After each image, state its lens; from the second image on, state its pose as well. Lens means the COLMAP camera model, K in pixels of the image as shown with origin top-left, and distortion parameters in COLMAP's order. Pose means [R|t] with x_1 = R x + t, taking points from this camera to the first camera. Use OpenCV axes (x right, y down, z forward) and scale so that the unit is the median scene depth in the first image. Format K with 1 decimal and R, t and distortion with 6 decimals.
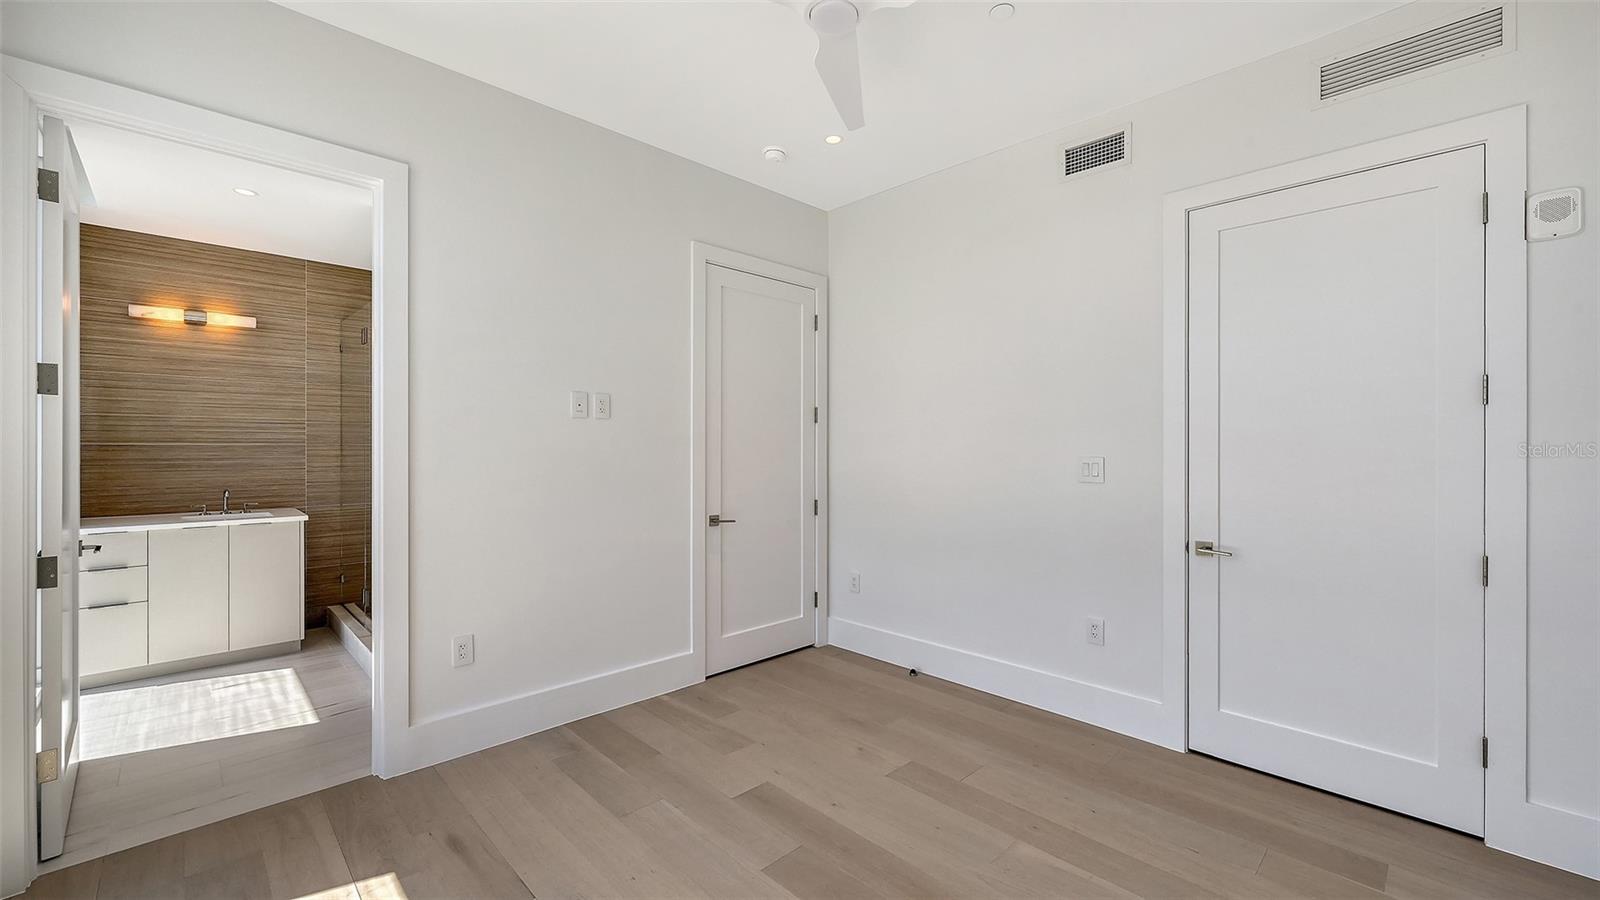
lens RADIAL K [[637.7, 0, 800.0], [0, 637.7, 450.0], [0, 0, 1]] dist [-0.001177, -0.000313]
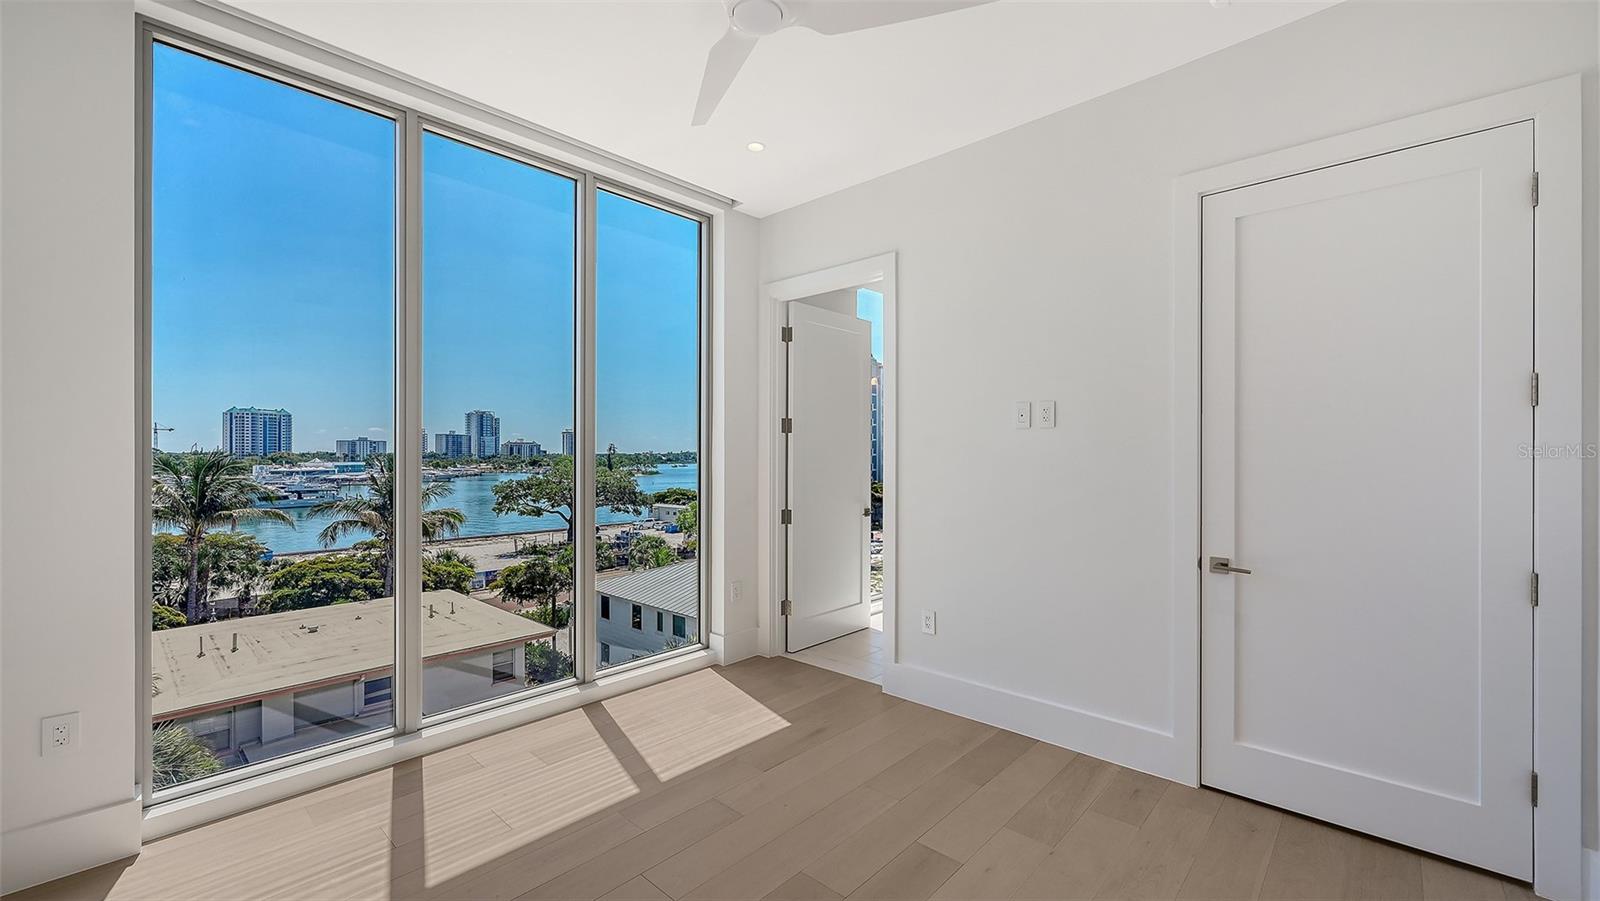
lens RADIAL K [[641.3, 0, 809.5], [0, 641.3, 455.8], [0, 0, 1]] dist [0.000013, -0.000313]
pose [[0.054637, -0.005244, -0.998493, 0.690808], [-0.008640, 0.999946, -0.005725, 0.000482], [0.998469, 0.008940, 0.054589, 0.676424]]
